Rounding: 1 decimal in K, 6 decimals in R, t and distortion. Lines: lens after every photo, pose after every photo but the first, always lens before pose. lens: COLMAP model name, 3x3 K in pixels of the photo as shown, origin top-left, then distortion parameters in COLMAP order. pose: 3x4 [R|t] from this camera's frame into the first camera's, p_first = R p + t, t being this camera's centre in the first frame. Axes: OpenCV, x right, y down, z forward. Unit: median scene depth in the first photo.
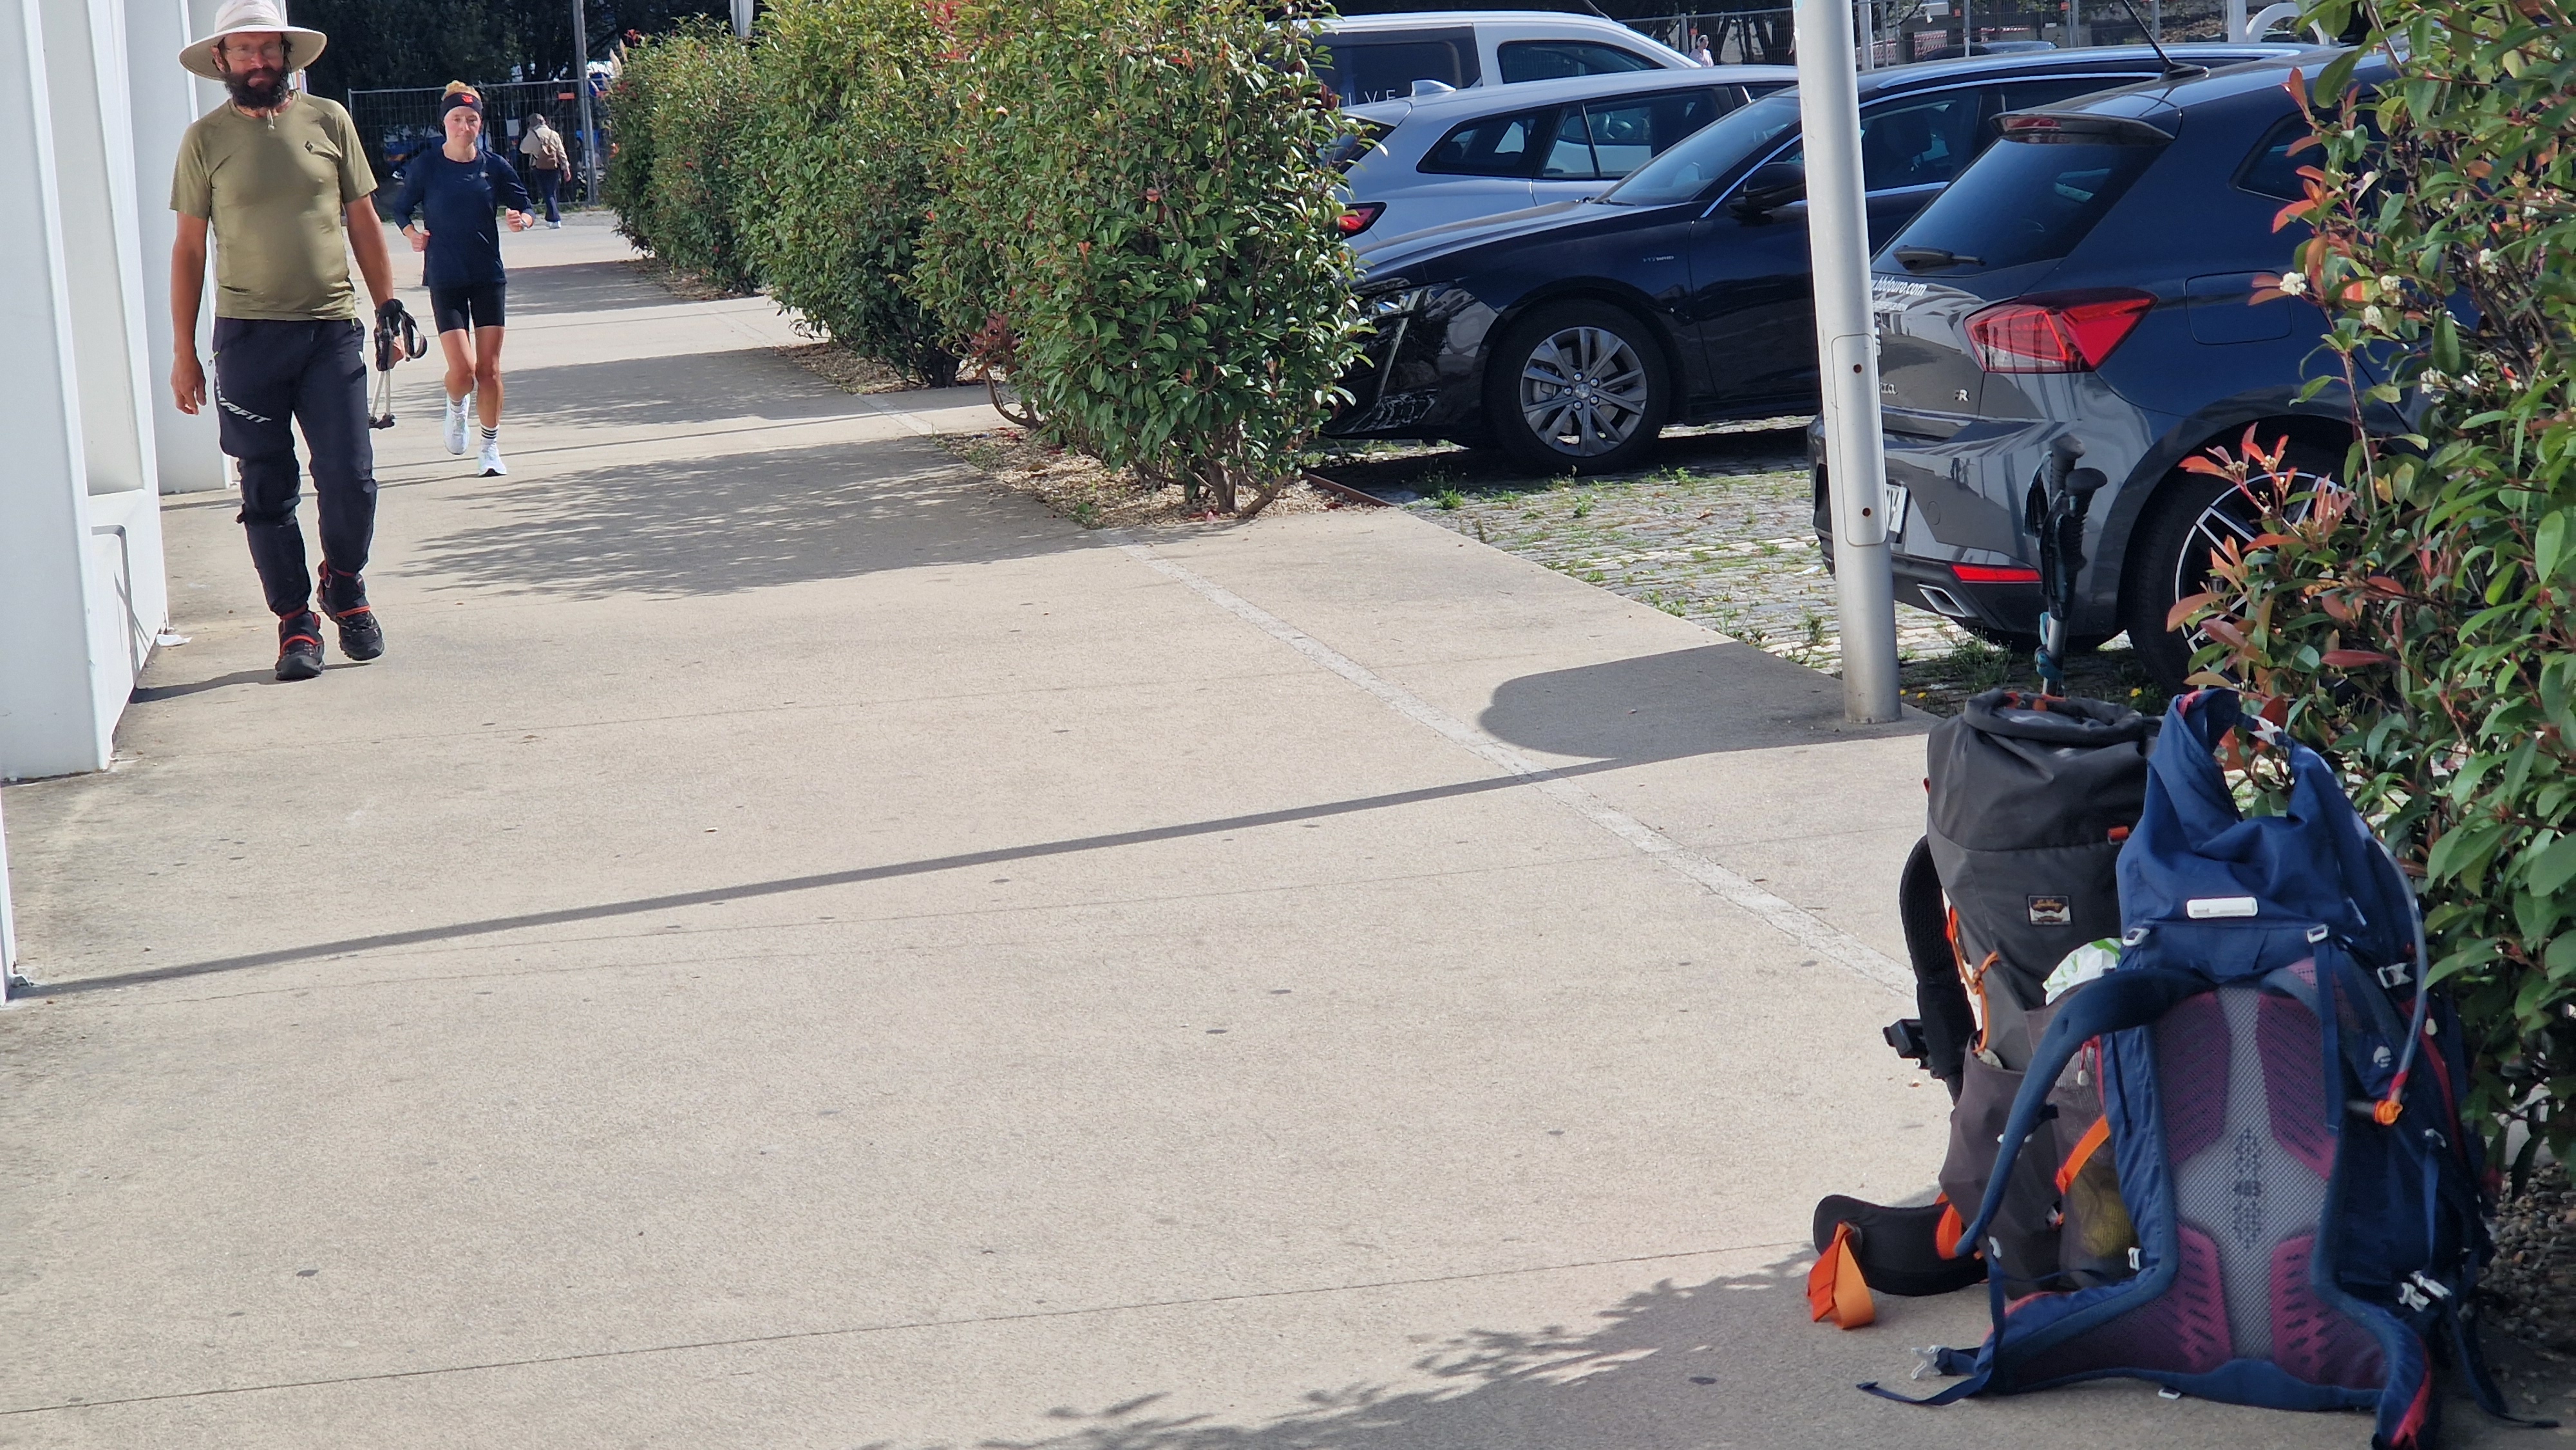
lens RADIAL K [[5415.1, 0, 1289.5], [0, 5415.1, 856.8], [0, 0, 1]] dist [0.256790, -0.080457]
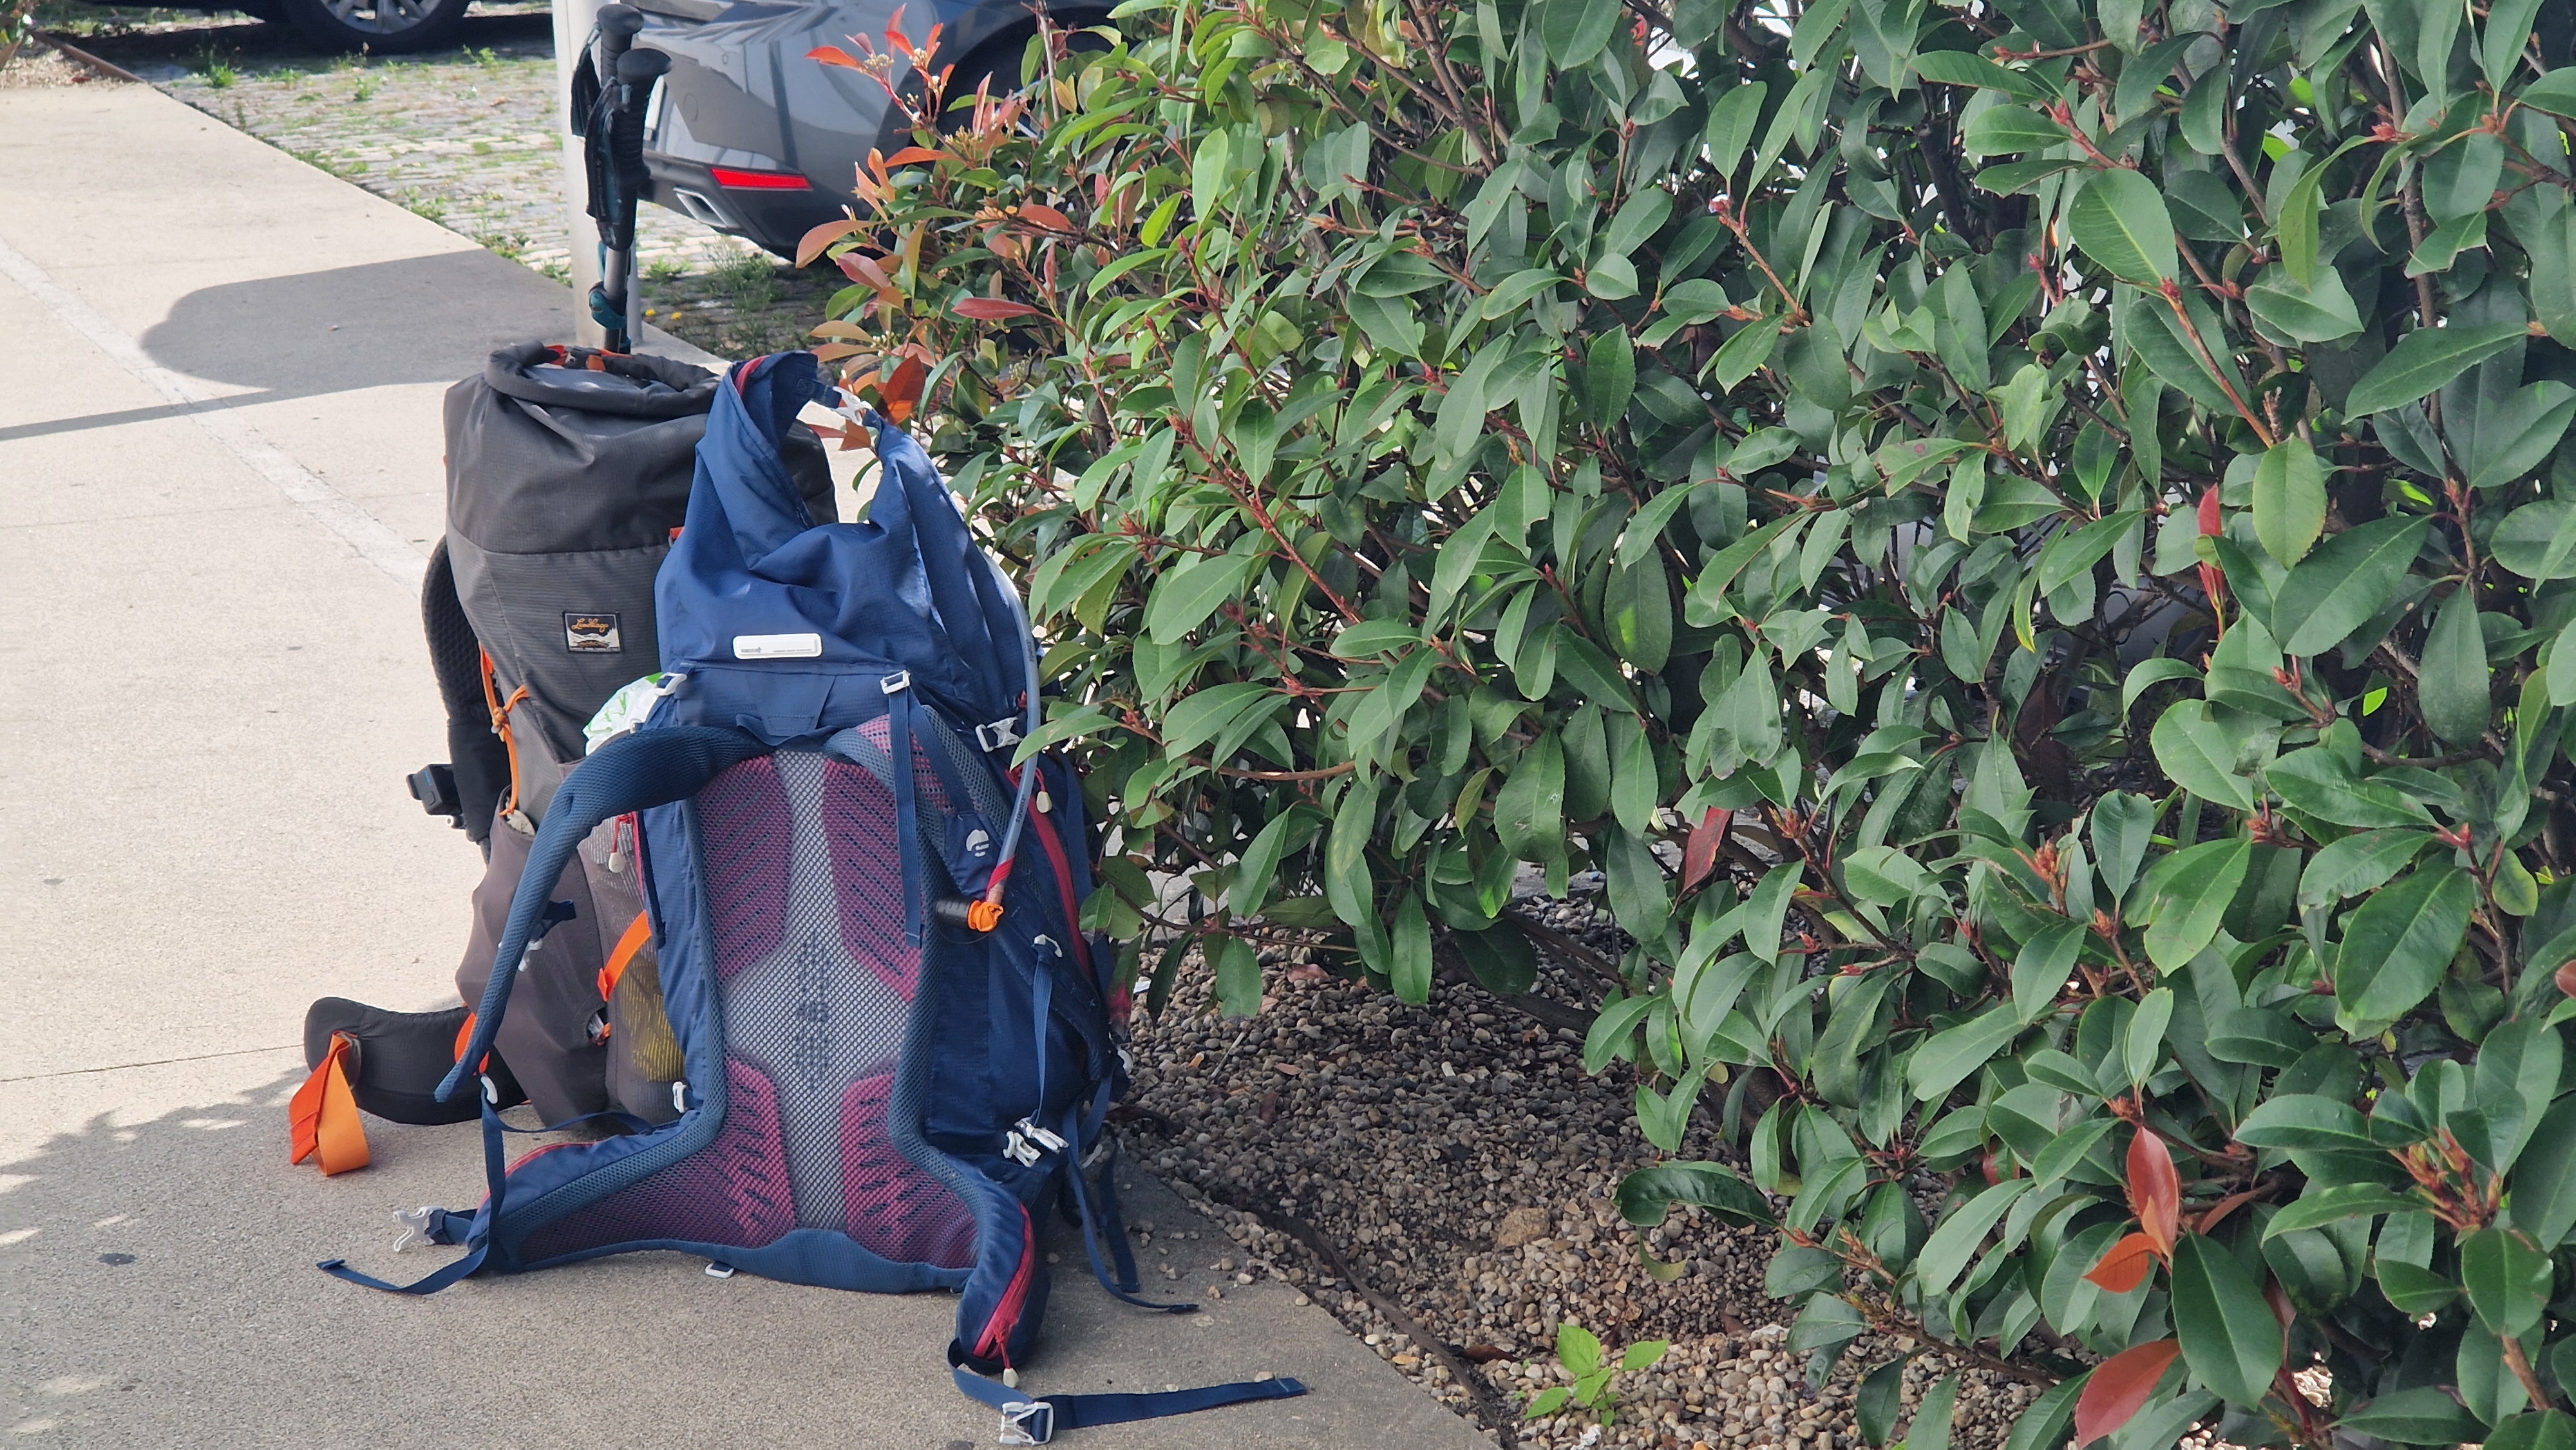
lens RADIAL K [[5314.0, 0, 1288.0], [0, 5314.0, 725.0], [0, 0, 1]] dist [0.330518, -2.200930]
pose [[0.981223, 0.001163, 0.192876, 0.091939], [-0.011211, 0.998635, 0.051014, -0.016998], [-0.192553, -0.052218, 0.979896, 0.246827]]
